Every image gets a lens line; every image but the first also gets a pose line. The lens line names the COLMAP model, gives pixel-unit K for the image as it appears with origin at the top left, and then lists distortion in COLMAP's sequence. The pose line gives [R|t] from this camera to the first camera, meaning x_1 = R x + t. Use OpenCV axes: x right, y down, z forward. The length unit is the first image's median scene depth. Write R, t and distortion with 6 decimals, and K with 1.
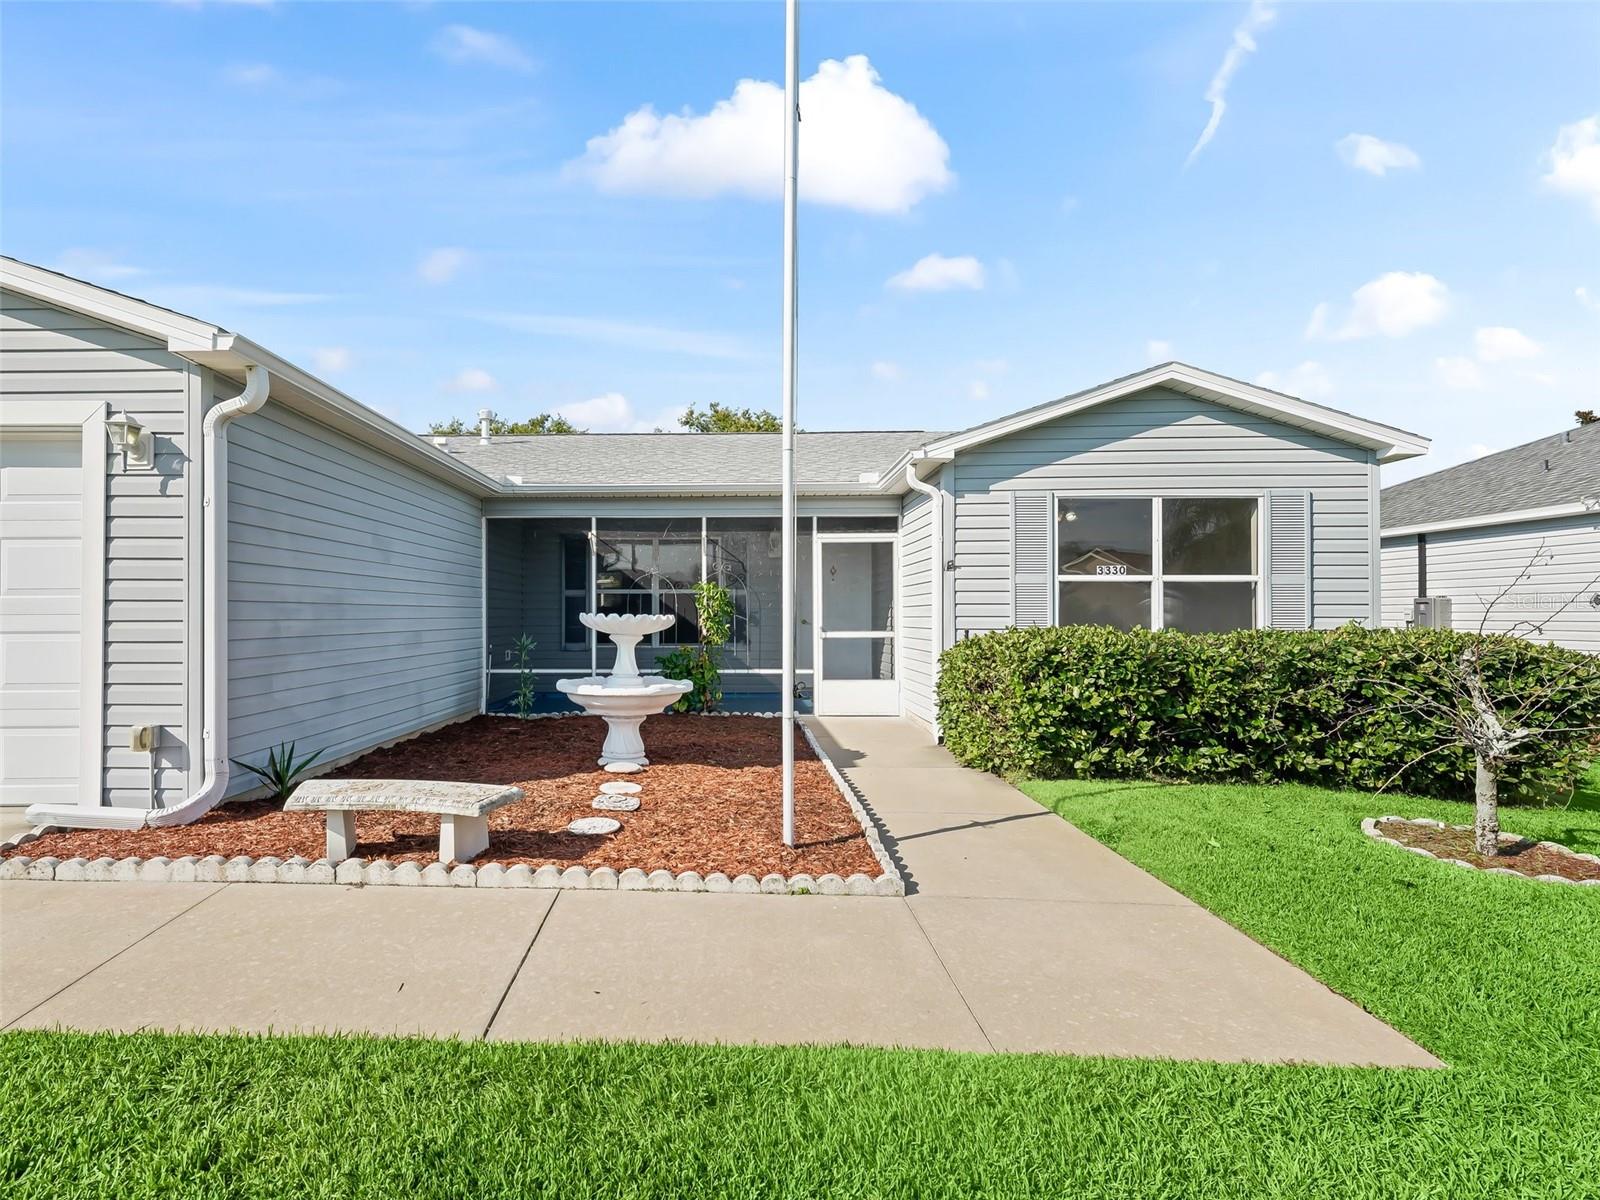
lens RADIAL K [[816.1, 0, 704.1], [0, 816.1, 597.3], [0, 0, 1]] dist [0.024094, -0.002104]
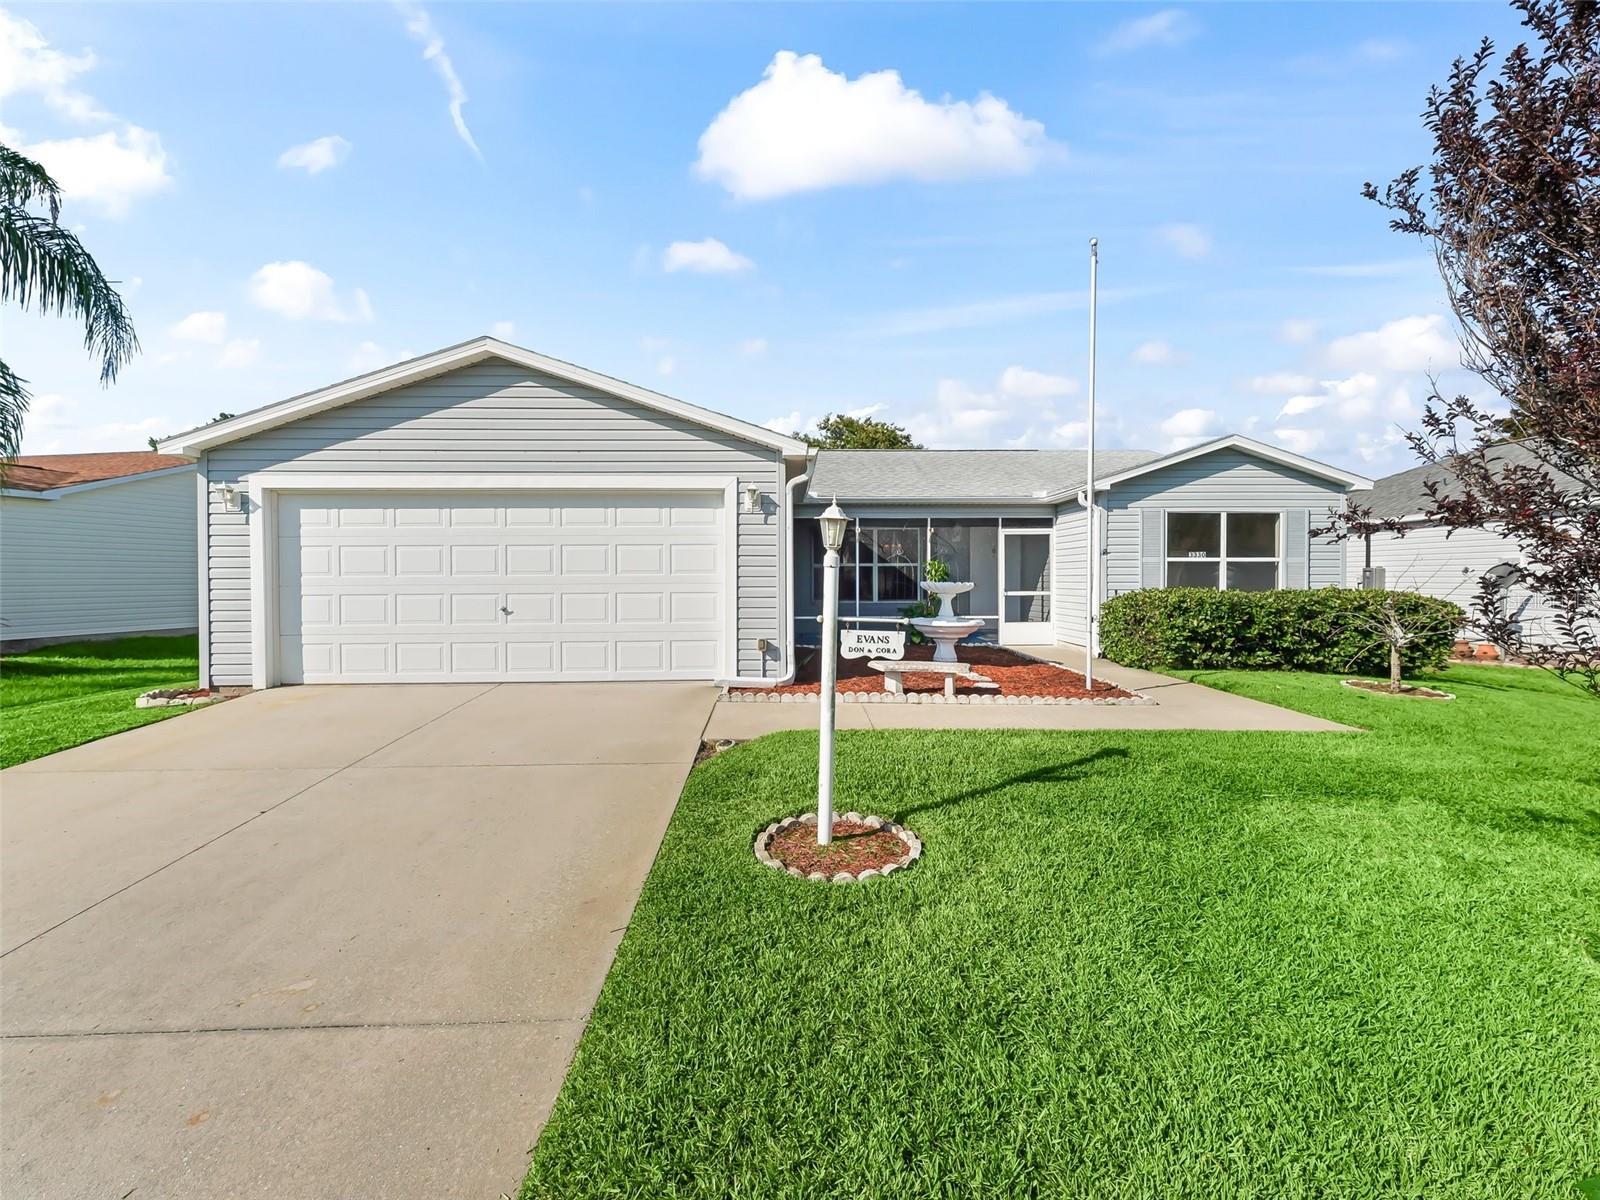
lens RADIAL K [[728.6, 0, 793.0], [0, 728.6, 576.9], [0, 0, 1]] dist [0.005162, -0.000028]
pose [[0.998803, -0.002097, 0.048875, -0.509596], [0.001072, 0.999779, 0.020996, -0.024294], [-0.048908, -0.020918, 0.998584, -0.579492]]
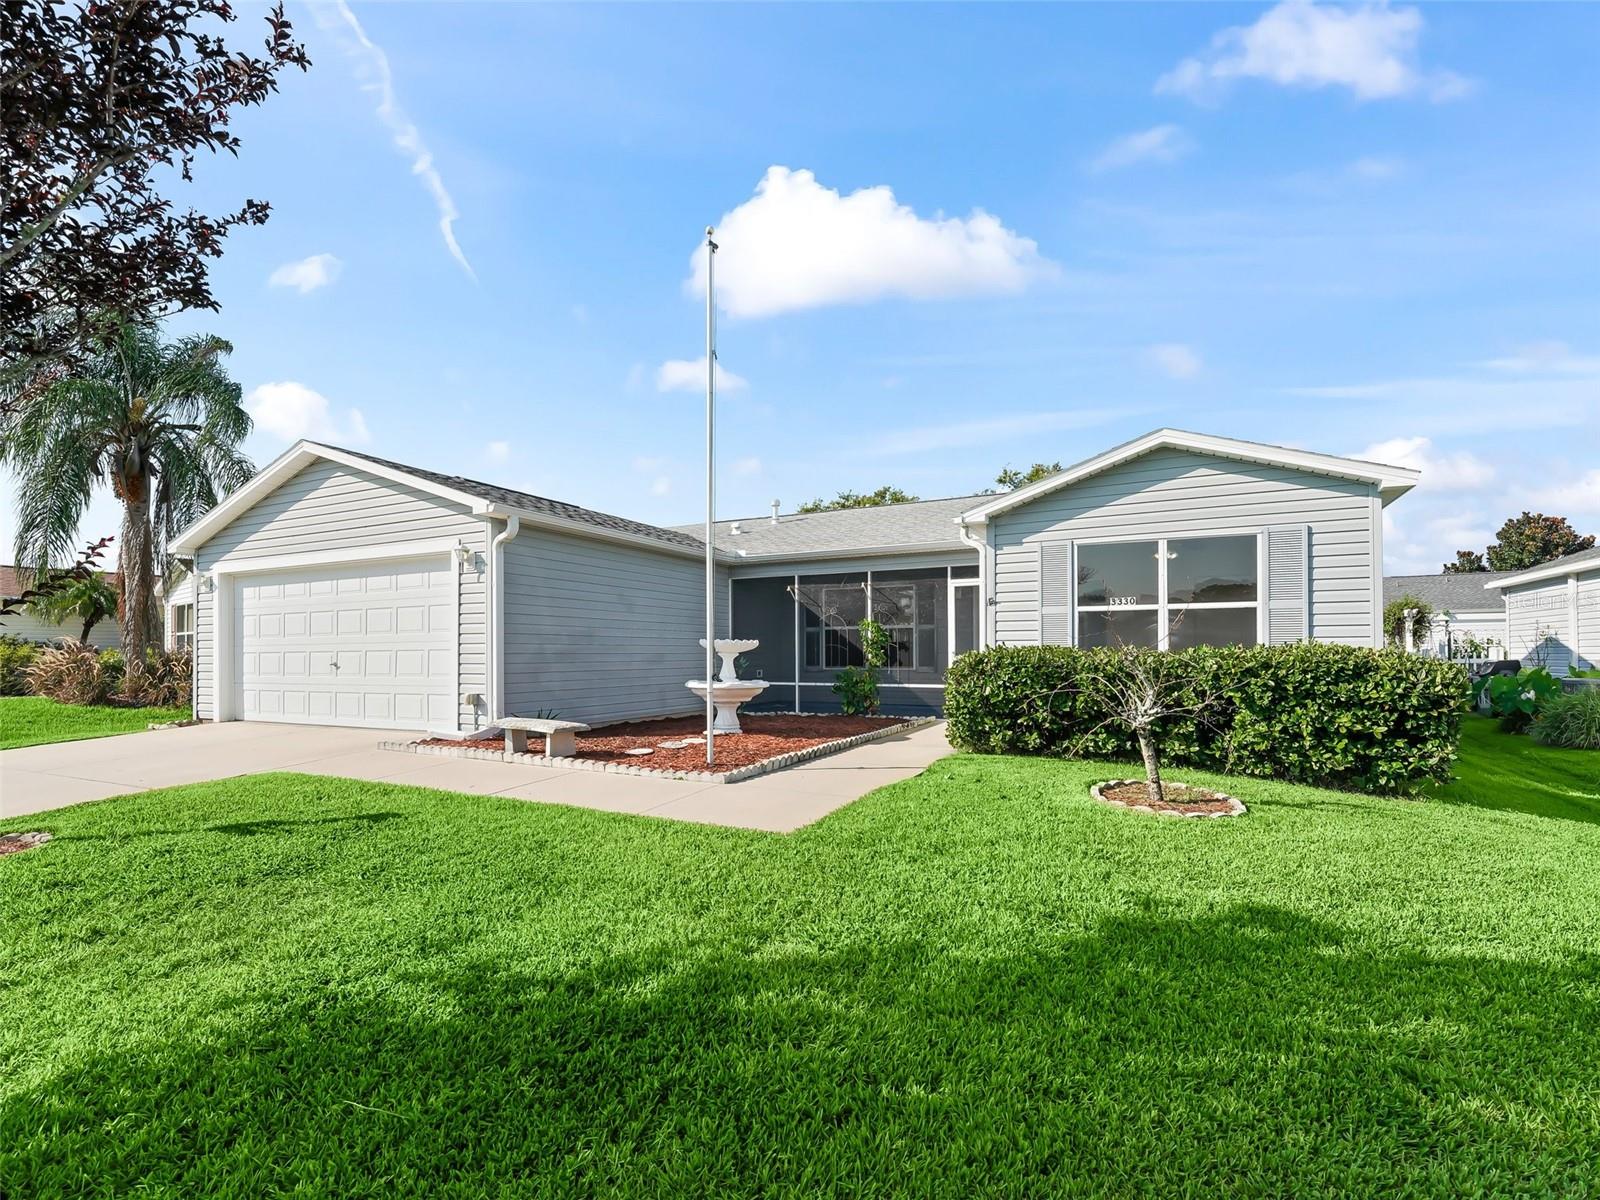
lens RADIAL K [[741.7, 0, 800.3], [0, 741.7, 640.3], [0, 0, 1]] dist [0.002748, 0.000114]
pose [[0.906941, -0.011791, -0.421092, 0.643239], [0.012237, 0.999924, -0.001644, 0.025983], [0.421079, -0.003662, 0.907017, -0.258190]]
